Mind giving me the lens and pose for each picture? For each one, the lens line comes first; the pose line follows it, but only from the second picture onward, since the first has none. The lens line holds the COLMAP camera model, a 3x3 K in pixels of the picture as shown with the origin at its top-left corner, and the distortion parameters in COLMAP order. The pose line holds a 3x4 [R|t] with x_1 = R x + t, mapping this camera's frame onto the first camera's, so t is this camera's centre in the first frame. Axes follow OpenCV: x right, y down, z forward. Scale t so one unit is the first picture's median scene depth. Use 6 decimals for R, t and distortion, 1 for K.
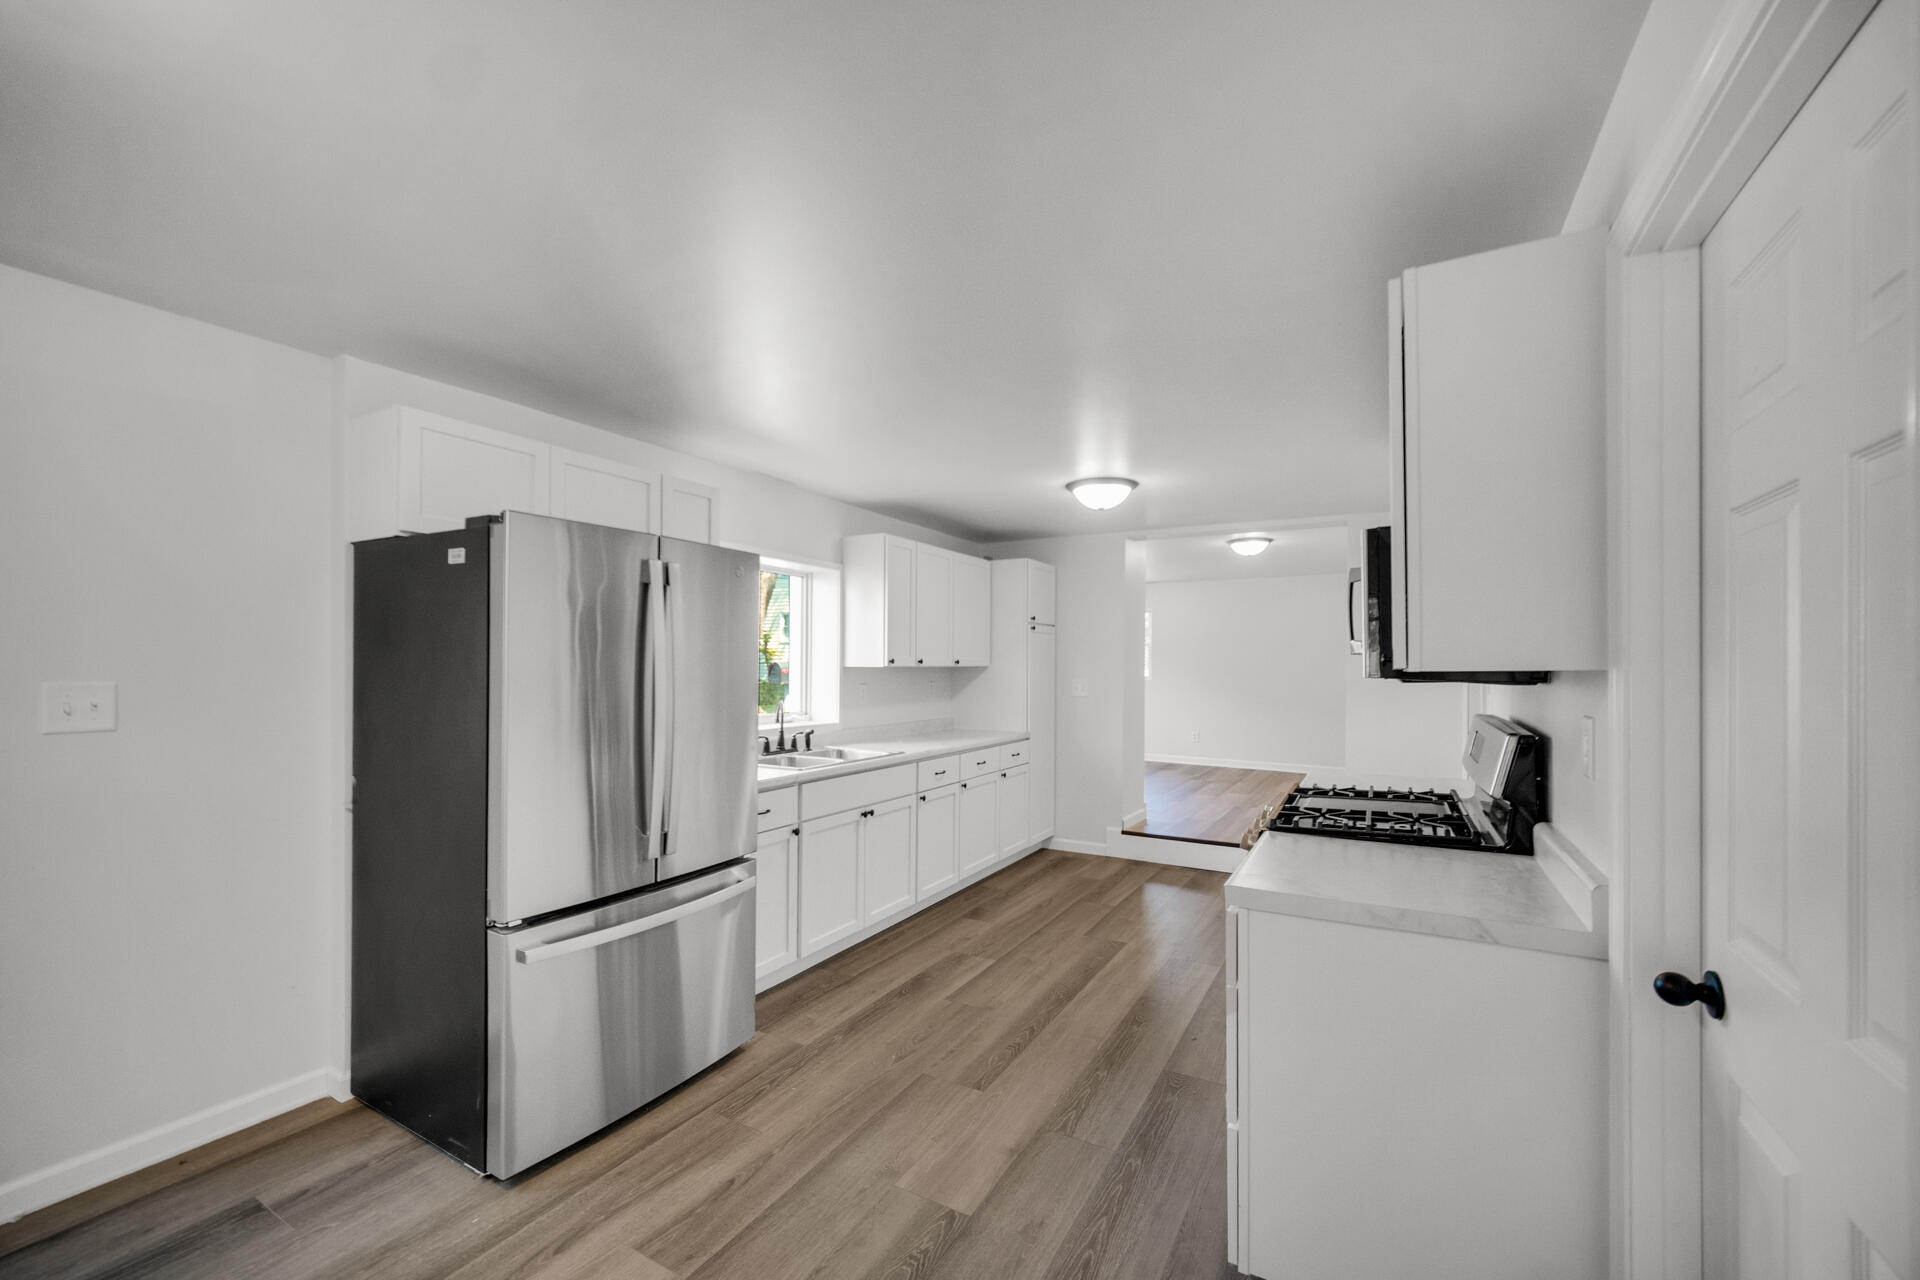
lens RADIAL K [[760.9, 0, 952.1], [0, 760.9, 654.5], [0, 0, 1]] dist [-0.007442, -0.000197]
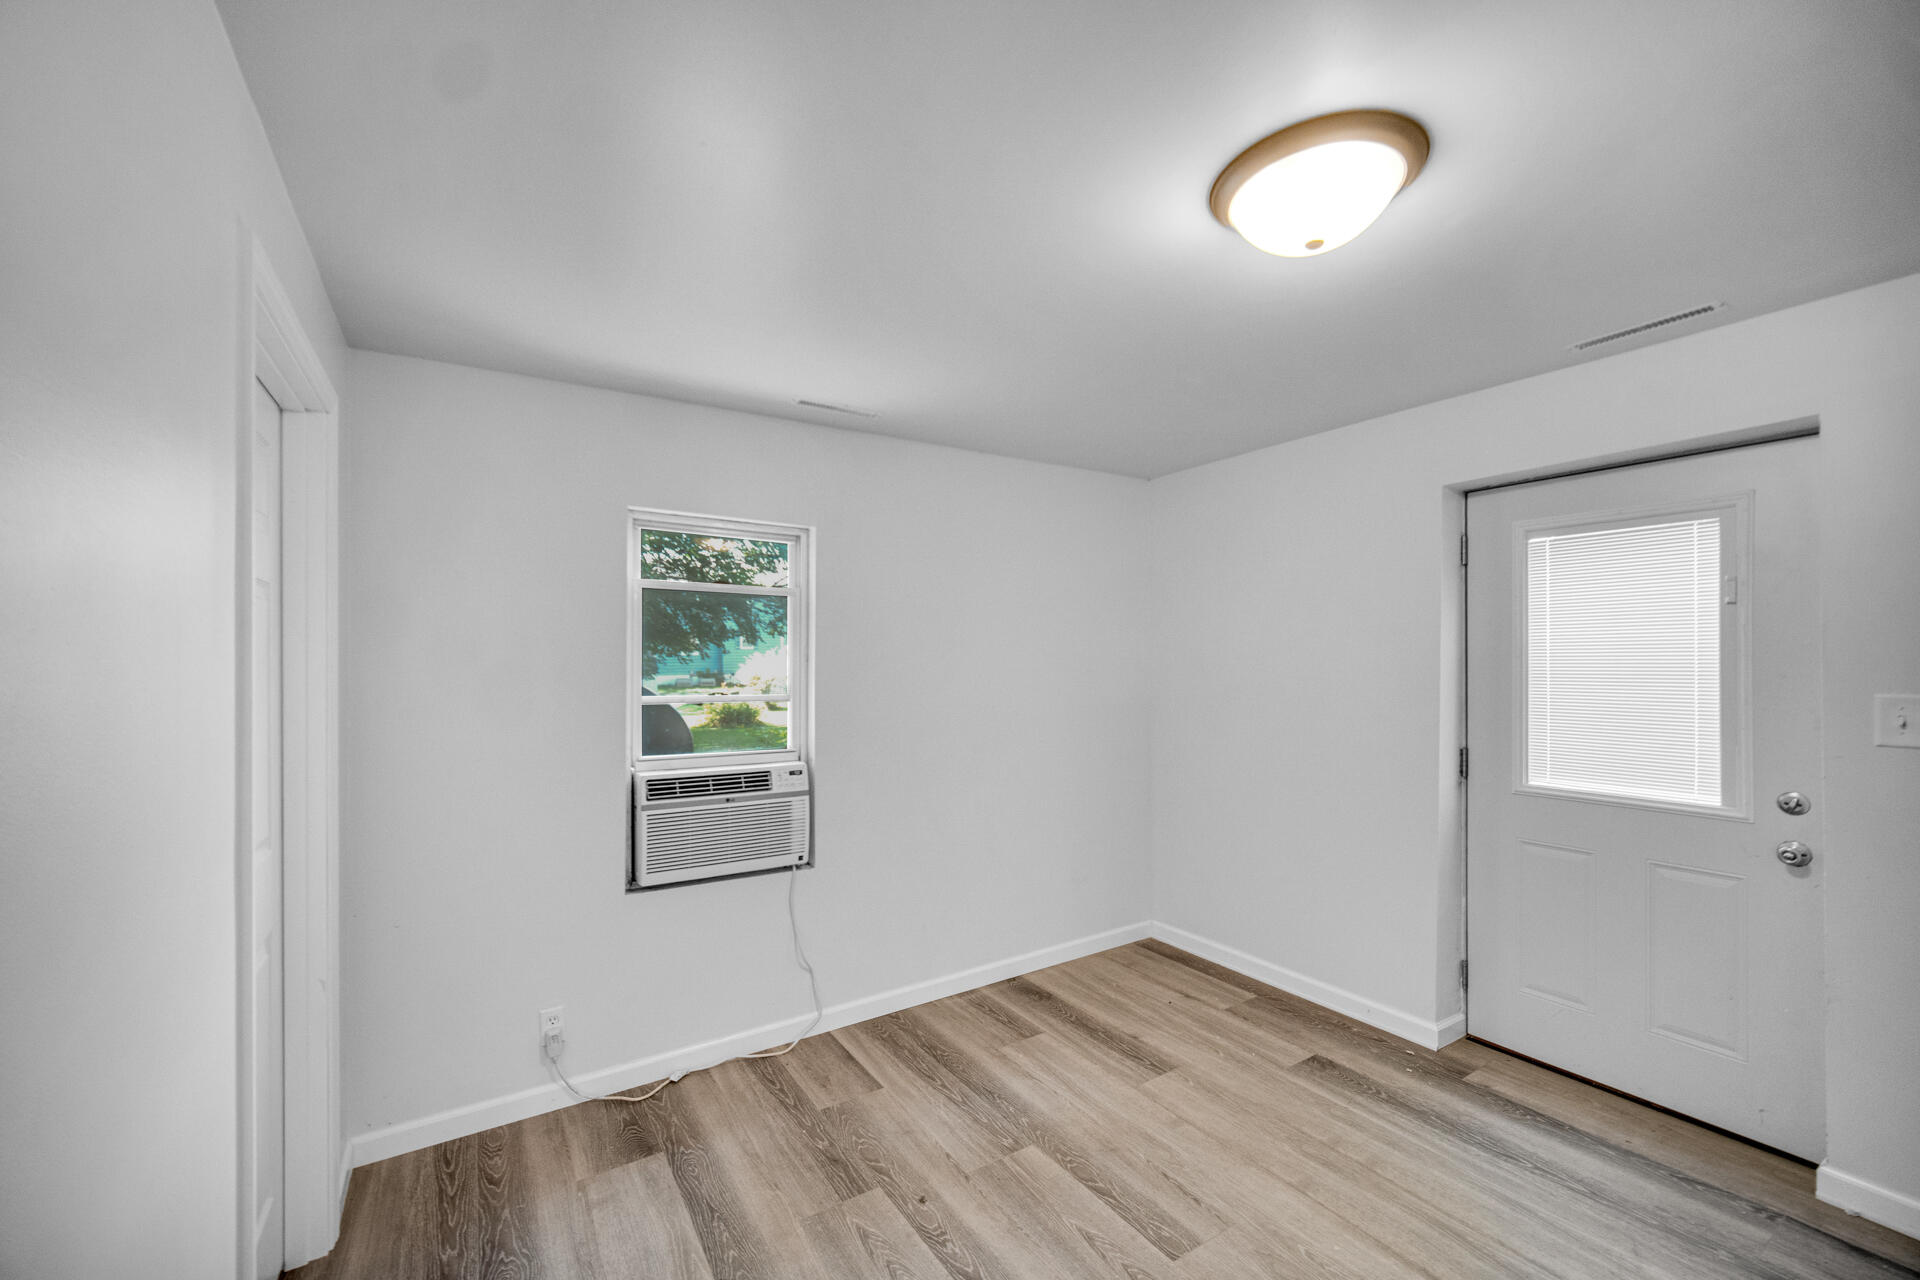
lens RADIAL K [[772.1, 0, 964.3], [0, 772.1, 665.1], [0, 0, 1]] dist [-0.002287, -0.000216]
pose [[-0.459563, -0.009315, -0.888096, 0.164605], [0.010404, 0.999820, -0.015870, 0.002818], [0.888084, -0.016533, -0.459384, 0.272339]]
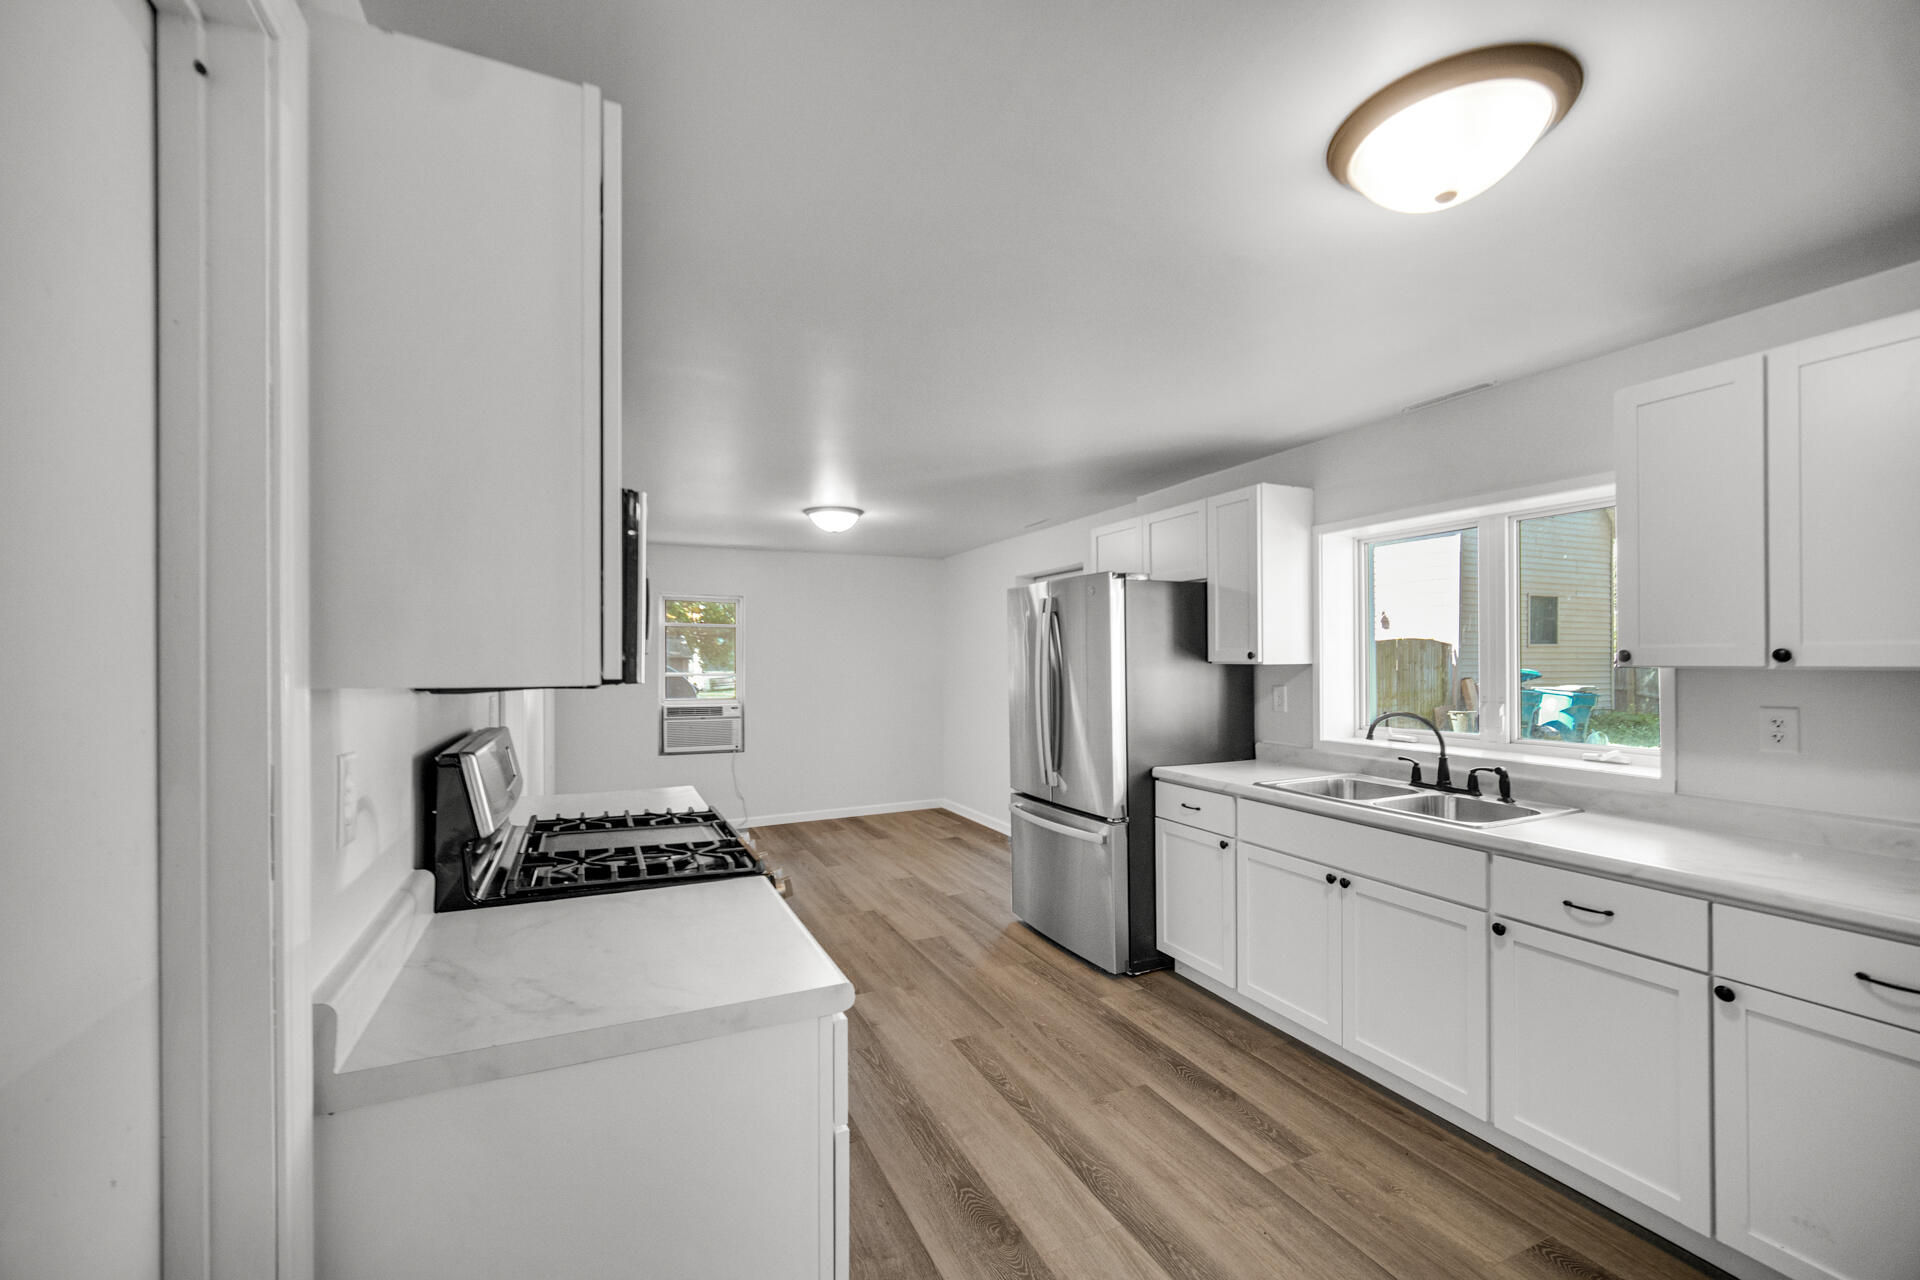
lens RADIAL K [[760.9, 0, 952.1], [0, 760.9, 654.5], [0, 0, 1]] dist [-0.007442, -0.000197]
pose [[-0.572970, -0.007798, -0.819539, 0.730042], [0.011893, 0.999770, -0.017827, 0.015917], [0.819490, -0.019961, -0.572746, 1.248915]]
